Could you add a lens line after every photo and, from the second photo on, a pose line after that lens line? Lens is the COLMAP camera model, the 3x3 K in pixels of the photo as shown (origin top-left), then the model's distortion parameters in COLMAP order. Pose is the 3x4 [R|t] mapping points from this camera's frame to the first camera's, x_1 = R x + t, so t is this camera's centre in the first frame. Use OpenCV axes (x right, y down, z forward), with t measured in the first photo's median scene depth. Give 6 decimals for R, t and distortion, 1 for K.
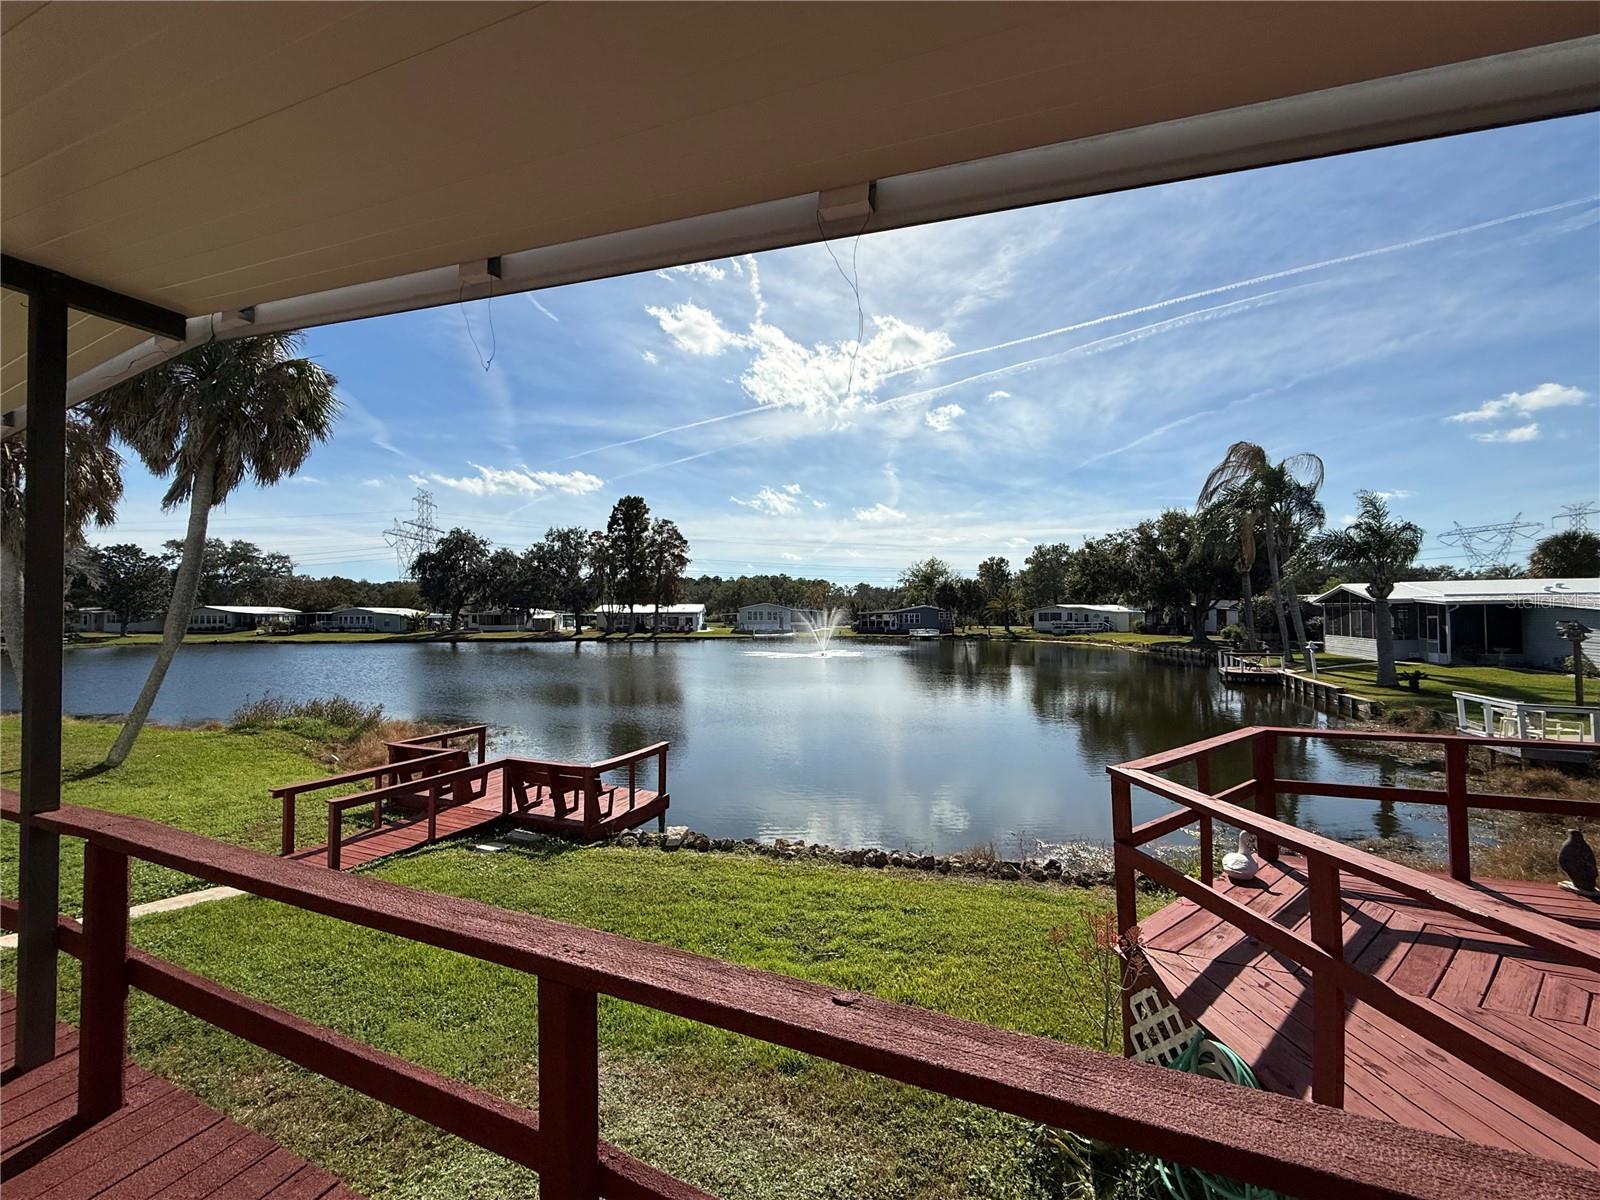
lens RADIAL K [[630.4, 0, 785.7], [0, 630.4, 635.2], [0, 0, 1]] dist [-0.000174, 0.000920]
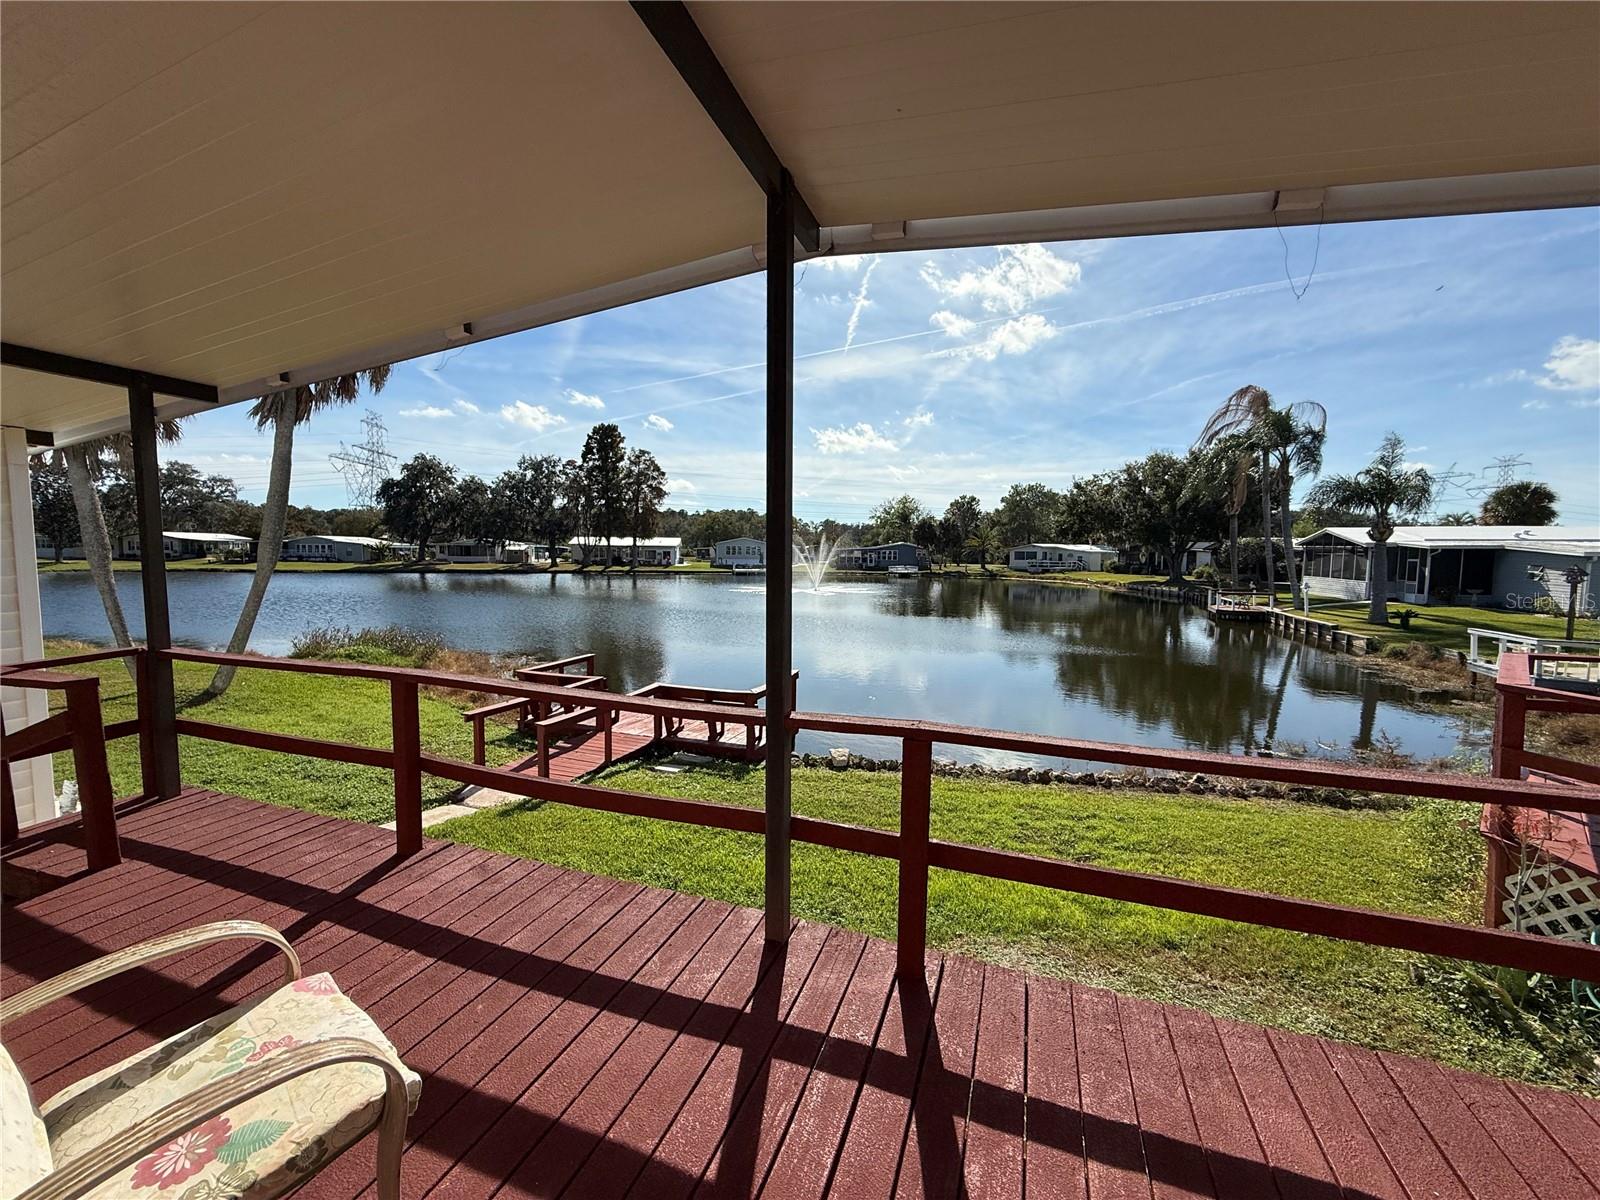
lens RADIAL K [[630.4, 0, 790.7], [0, 630.4, 614.5], [0, 0, 1]] dist [-0.000174, 0.000920]
pose [[0.997908, 0.008232, 0.064119, -0.041407], [-0.012621, 0.997582, 0.068349, 0.001600], [-0.063401, -0.069015, 0.995599, -0.002147]]
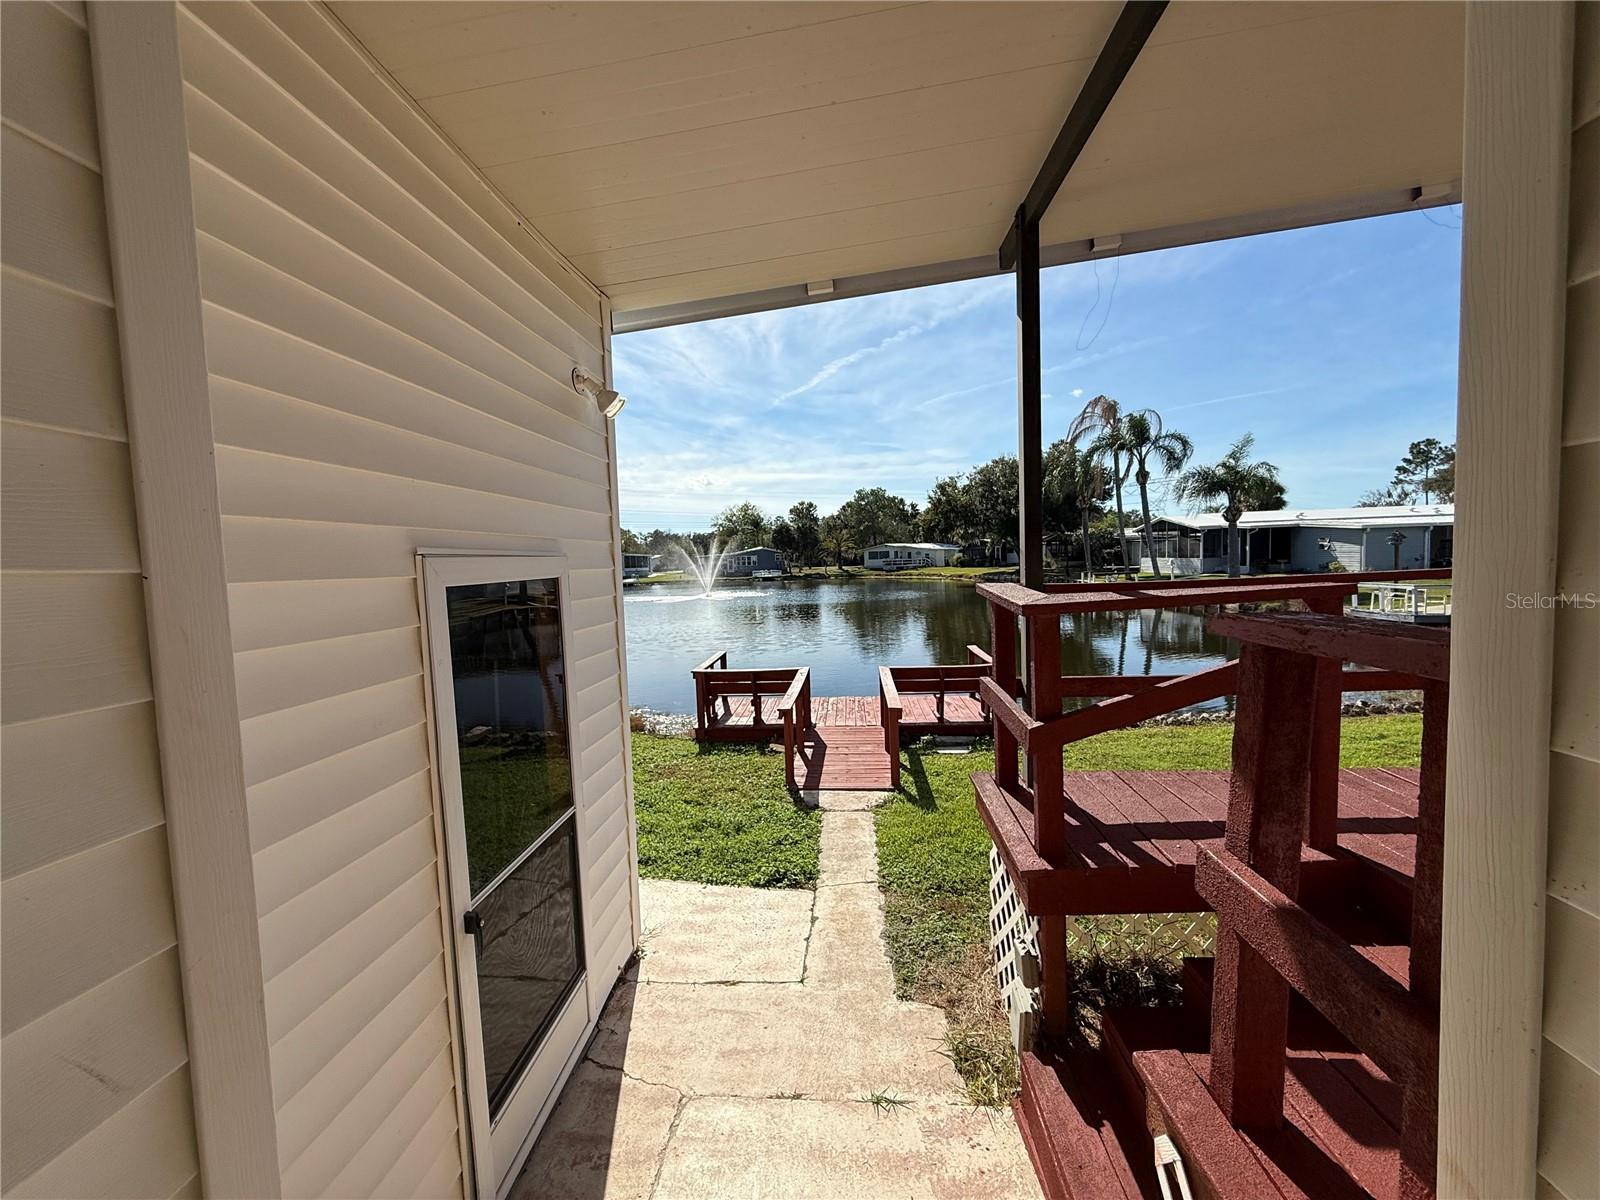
lens RADIAL K [[630.4, 0, 795.7], [0, 630.4, 610.7], [0, 0, 1]] dist [-0.000174, 0.000920]
pose [[0.943220, -0.053122, 0.327894, -0.122225], [0.038385, 0.997947, 0.051261, 0.008033], [-0.329944, -0.035764, 0.943323, 0.022553]]
